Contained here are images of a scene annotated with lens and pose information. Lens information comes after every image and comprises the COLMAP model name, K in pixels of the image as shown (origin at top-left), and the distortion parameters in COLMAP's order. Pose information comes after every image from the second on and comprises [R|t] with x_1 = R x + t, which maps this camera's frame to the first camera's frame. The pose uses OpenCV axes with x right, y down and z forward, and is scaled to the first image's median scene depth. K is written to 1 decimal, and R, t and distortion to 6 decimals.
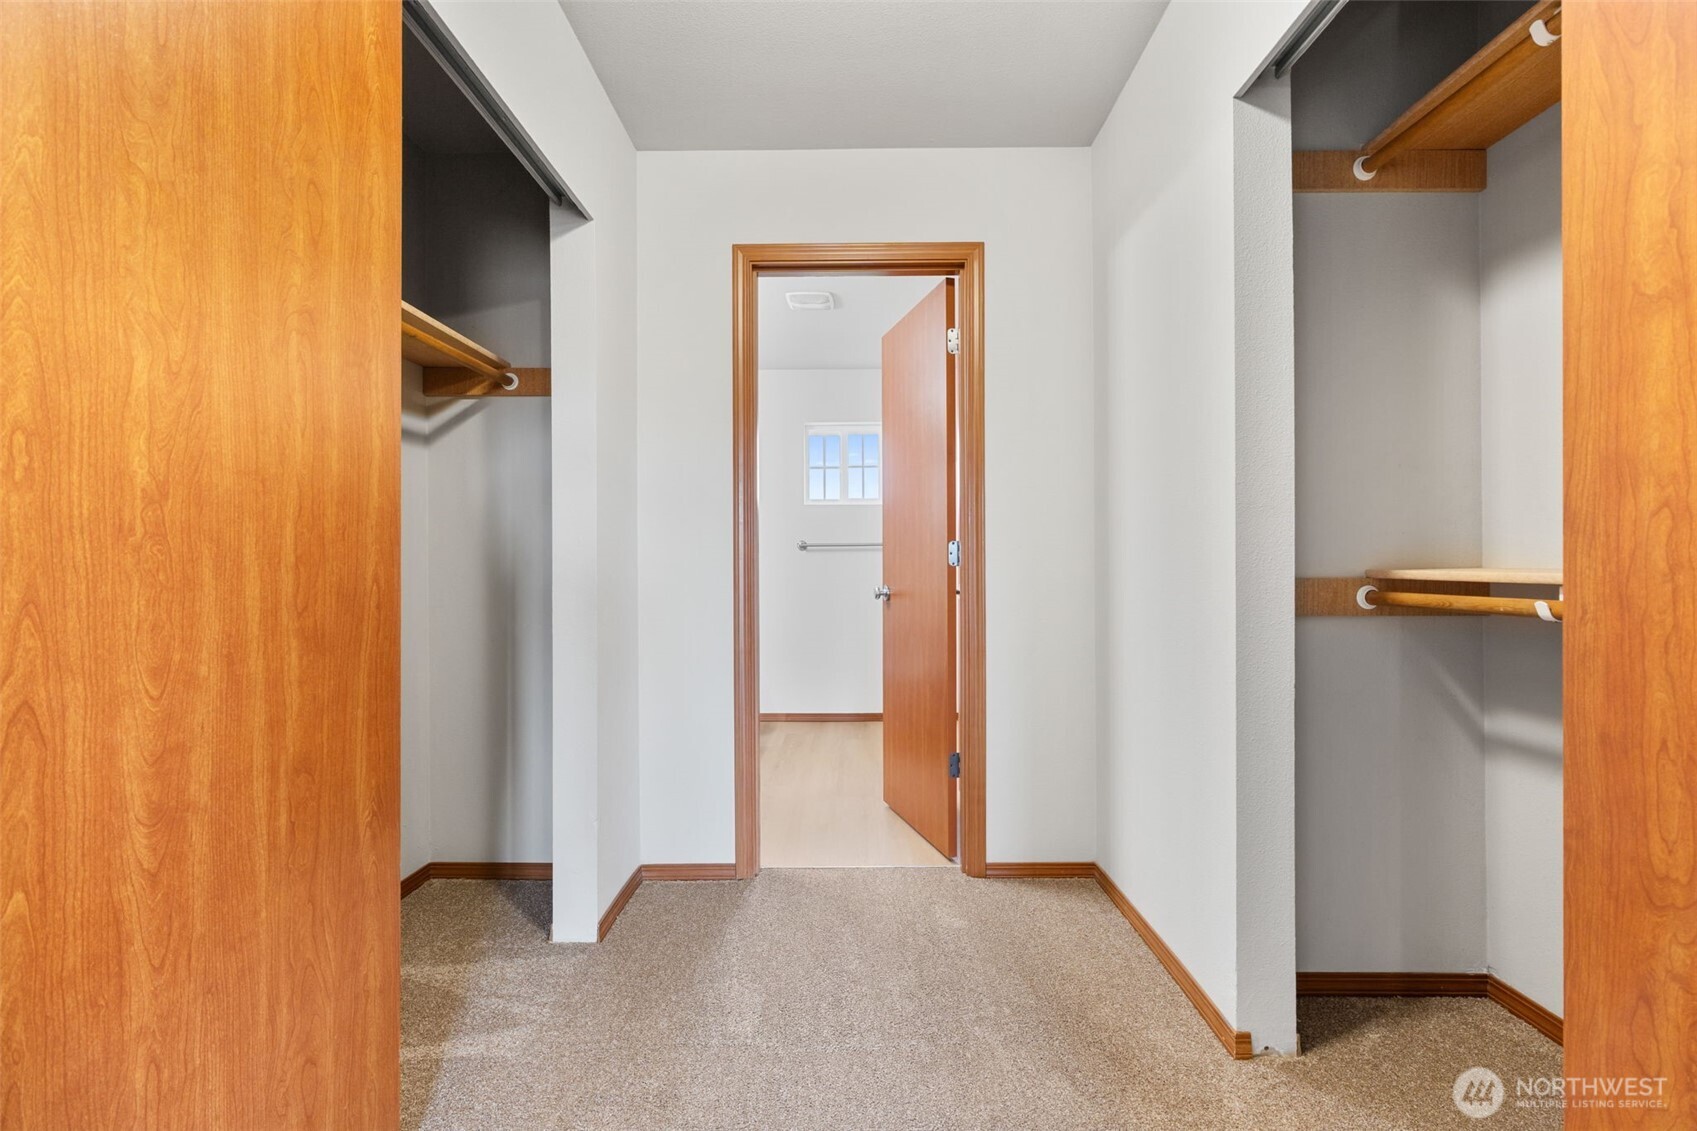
lens RADIAL K [[757.3, 0, 843.7], [0, 757.3, 559.7], [0, 0, 1]] dist [-0.001561, 0.000335]
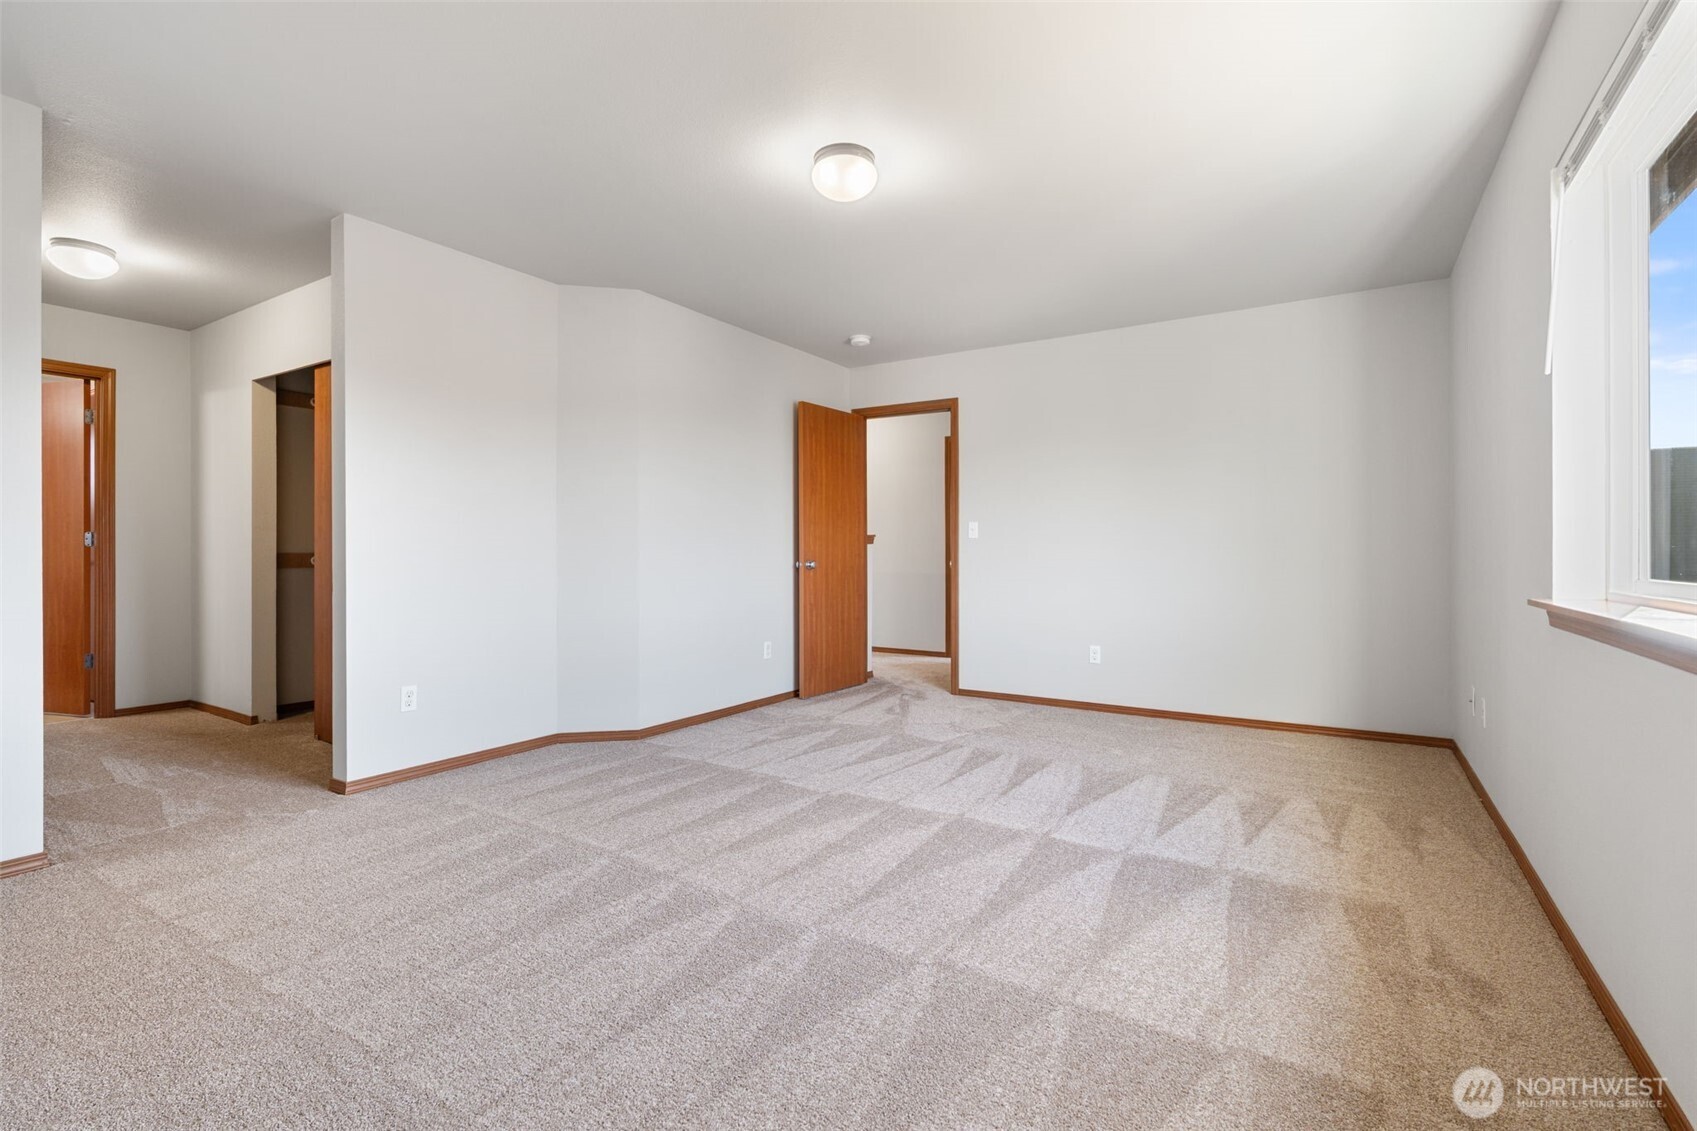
lens RADIAL K [[757.3, 0, 842.8], [0, 757.3, 557.5], [0, 0, 1]] dist [-0.001561, 0.000335]
pose [[0.520618, -0.000443, 0.853790, -0.458620], [-0.018781, 0.999752, 0.011970, -0.020188], [-0.853583, -0.022267, 0.520480, -1.453482]]
